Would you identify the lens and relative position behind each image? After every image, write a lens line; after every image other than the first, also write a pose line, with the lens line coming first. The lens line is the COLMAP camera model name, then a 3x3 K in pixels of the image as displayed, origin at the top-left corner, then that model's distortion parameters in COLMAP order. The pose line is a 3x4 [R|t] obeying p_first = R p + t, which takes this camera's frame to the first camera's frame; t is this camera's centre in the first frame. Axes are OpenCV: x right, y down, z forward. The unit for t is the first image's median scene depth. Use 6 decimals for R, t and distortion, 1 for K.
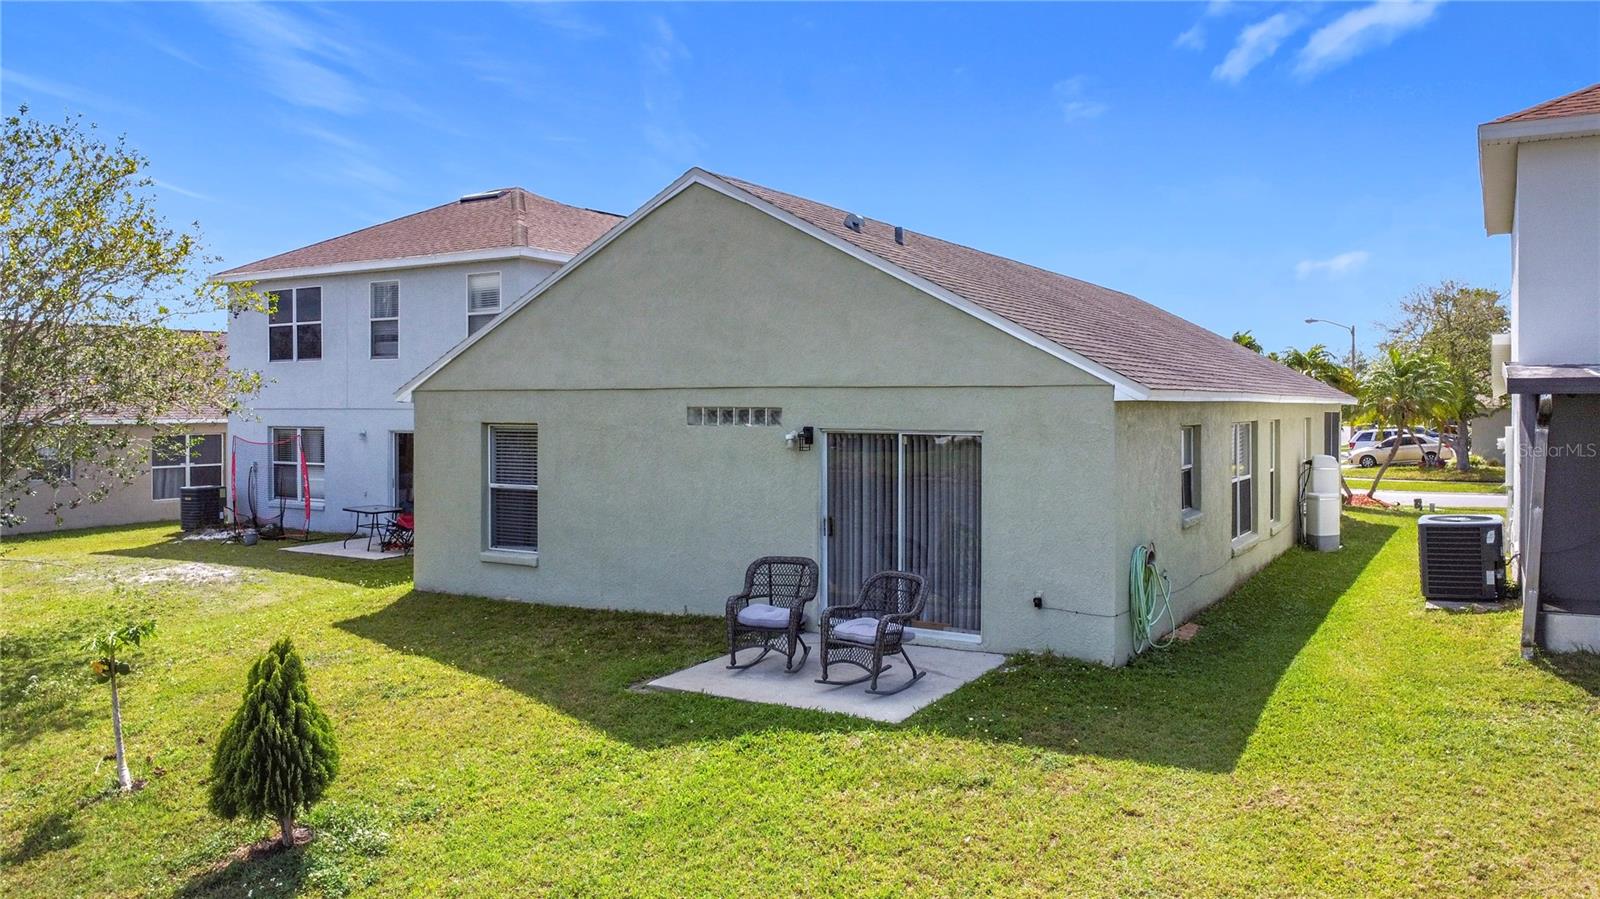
lens RADIAL K [[1160.6, 0, 814.8], [0, 1160.6, 419.5], [0, 0, 1]] dist [-0.000147, -0.032316]
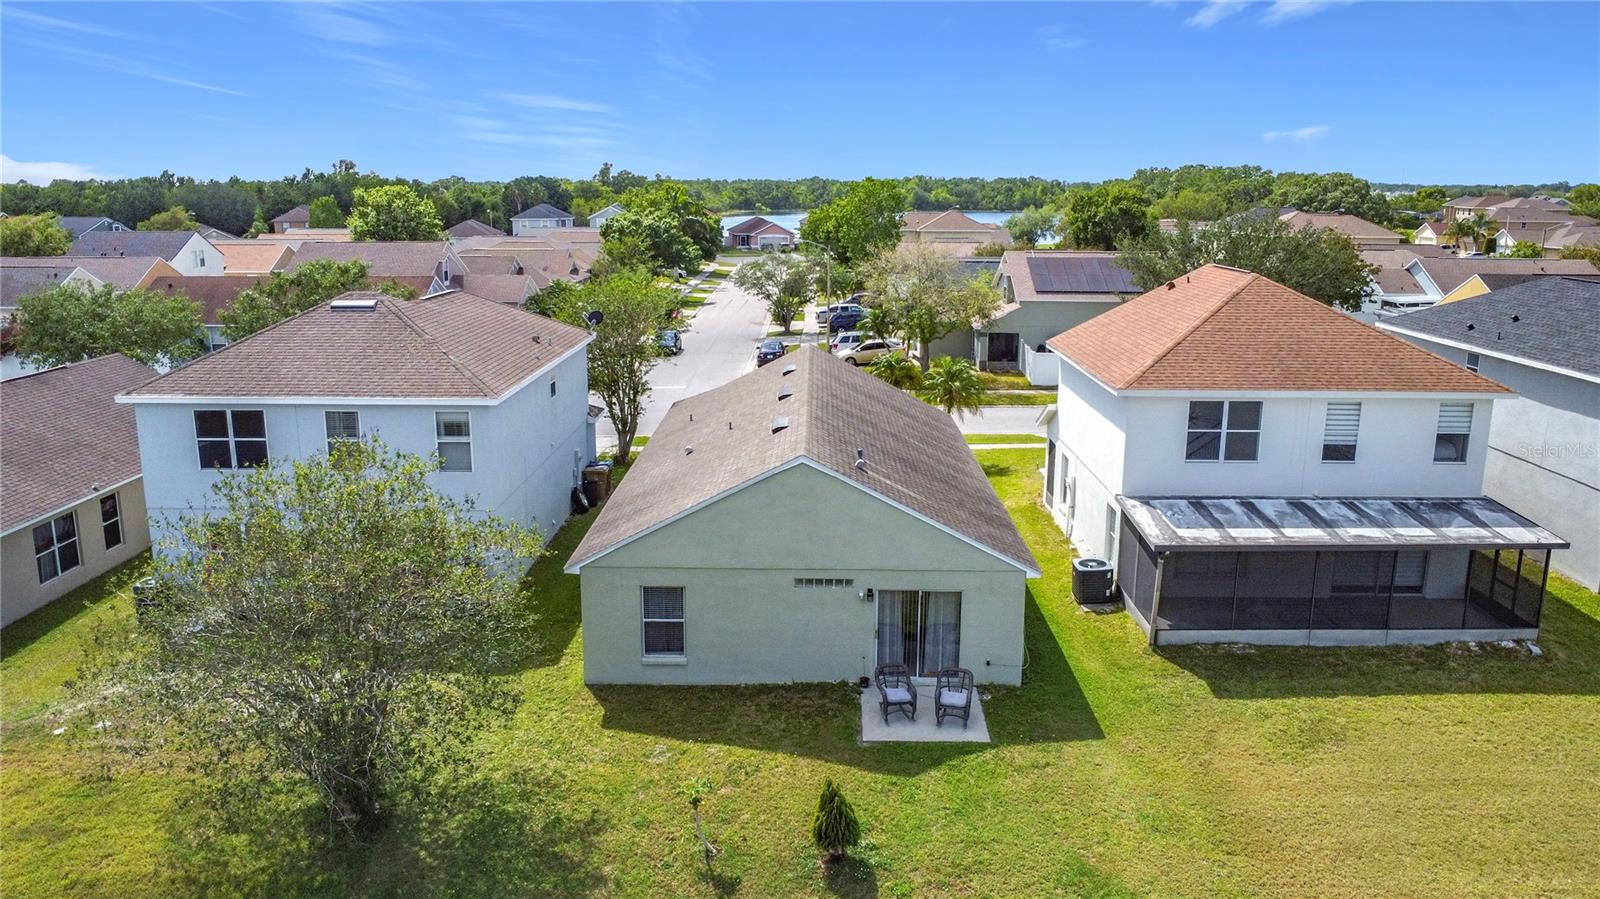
lens RADIAL K [[1167.3, 0, 797.5], [0, 1167.3, 454.5], [0, 0, 1]] dist [-0.027877, -0.004138]
pose [[0.868994, -0.106890, 0.483140, -1.031352], [0.002168, 0.977203, 0.212297, -0.628297], [-0.494818, -0.183438, 0.849415, -0.579784]]
